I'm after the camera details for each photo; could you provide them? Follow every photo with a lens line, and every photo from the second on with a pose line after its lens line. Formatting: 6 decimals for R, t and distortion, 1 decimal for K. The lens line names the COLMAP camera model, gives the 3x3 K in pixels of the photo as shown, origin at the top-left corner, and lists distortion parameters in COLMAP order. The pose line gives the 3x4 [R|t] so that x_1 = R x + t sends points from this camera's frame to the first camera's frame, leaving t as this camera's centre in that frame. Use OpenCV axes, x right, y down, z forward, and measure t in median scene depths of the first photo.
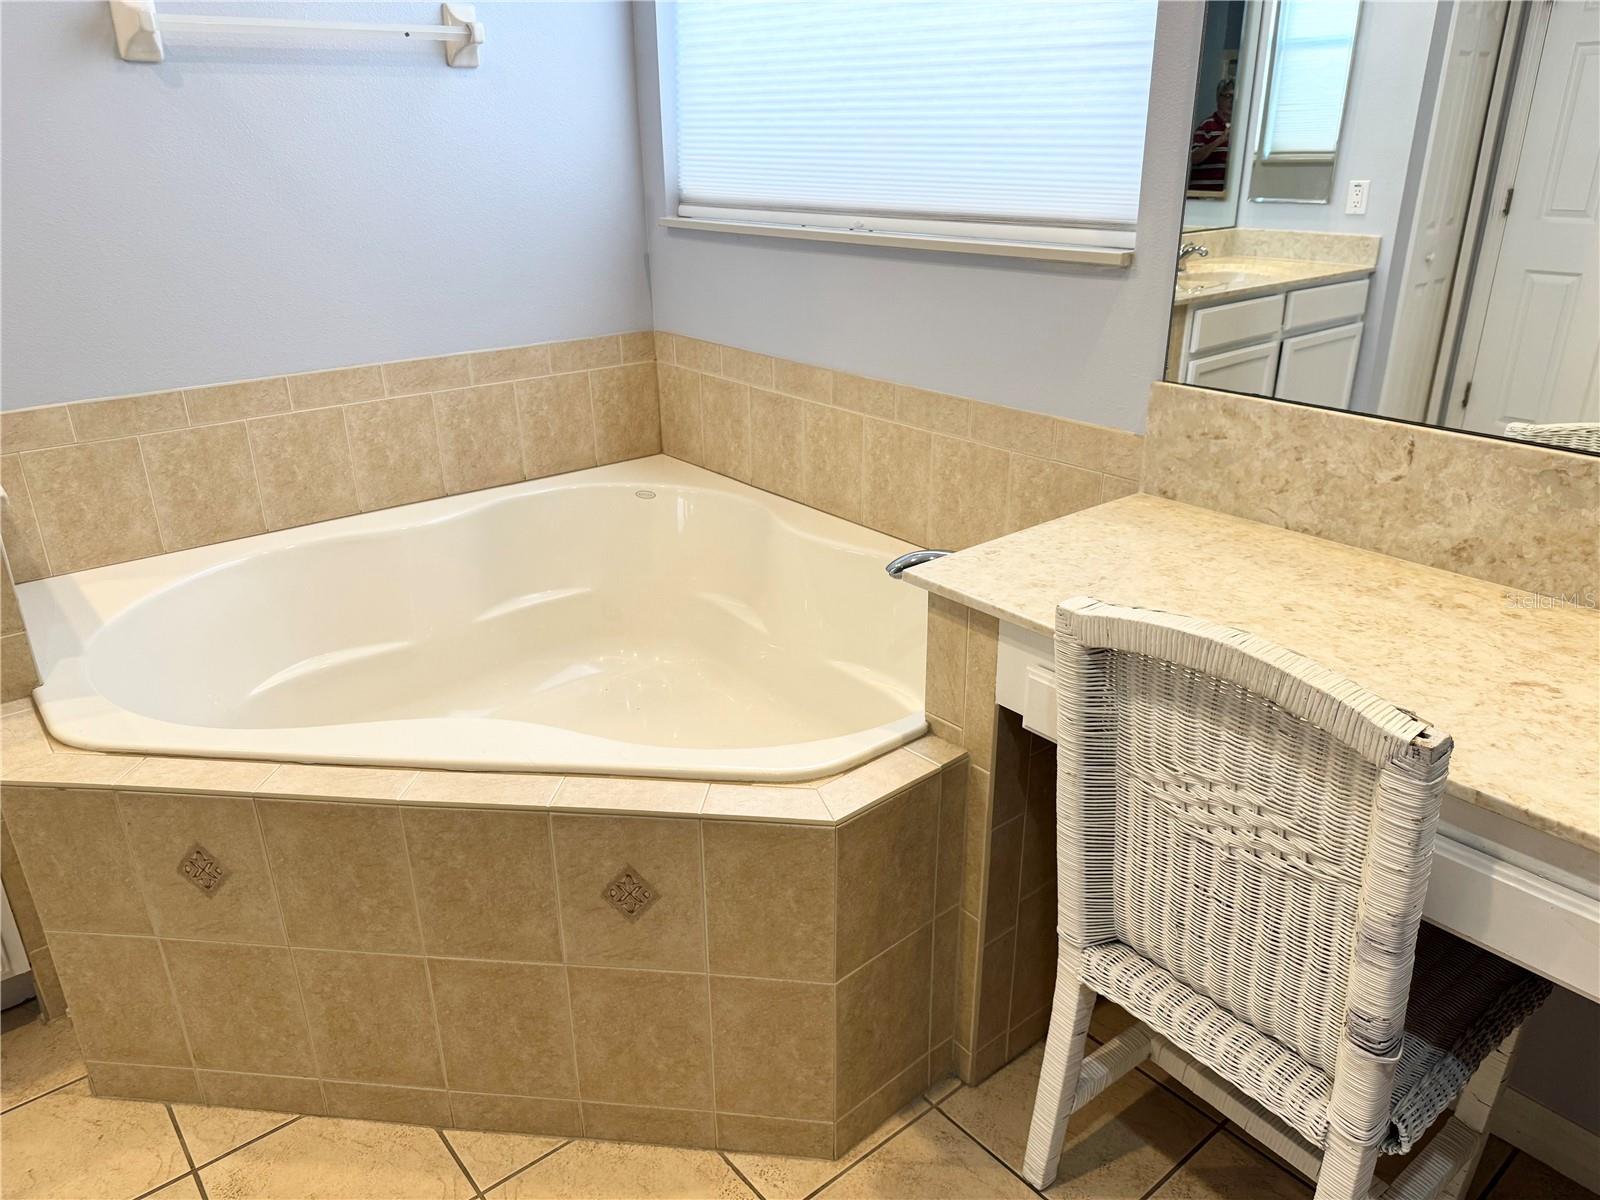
lens RADIAL K [[1116.8, 0, 800.0], [0, 1116.8, 600.0], [0, 0, 1]] dist [0.100081, -0.148486]
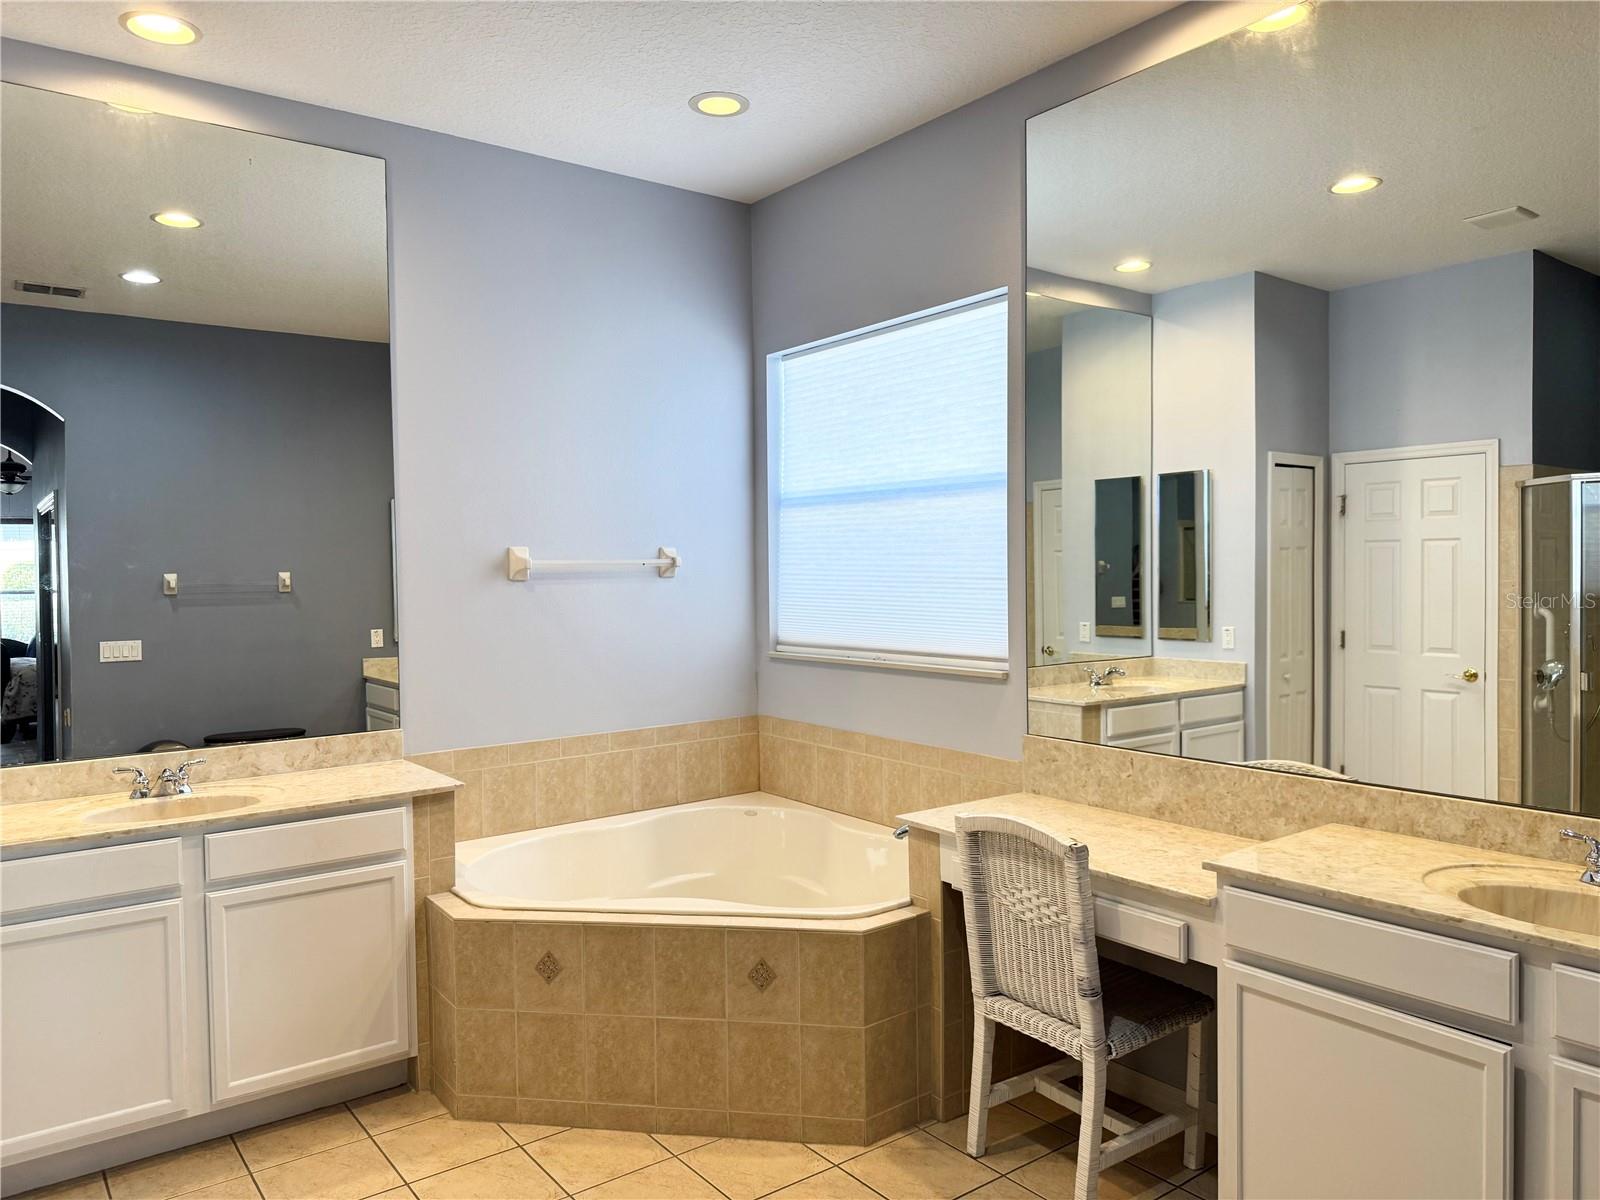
lens RADIAL K [[1116.8, 0, 800.0], [0, 1116.8, 600.0], [0, 0, 1]] dist [0.100081, -0.148486]
pose [[0.999044, -0.001164, -0.043704, 0.006150], [-0.014342, 0.935601, -0.352768, 0.314113], [0.041300, 0.353058, 0.934689, -1.033644]]
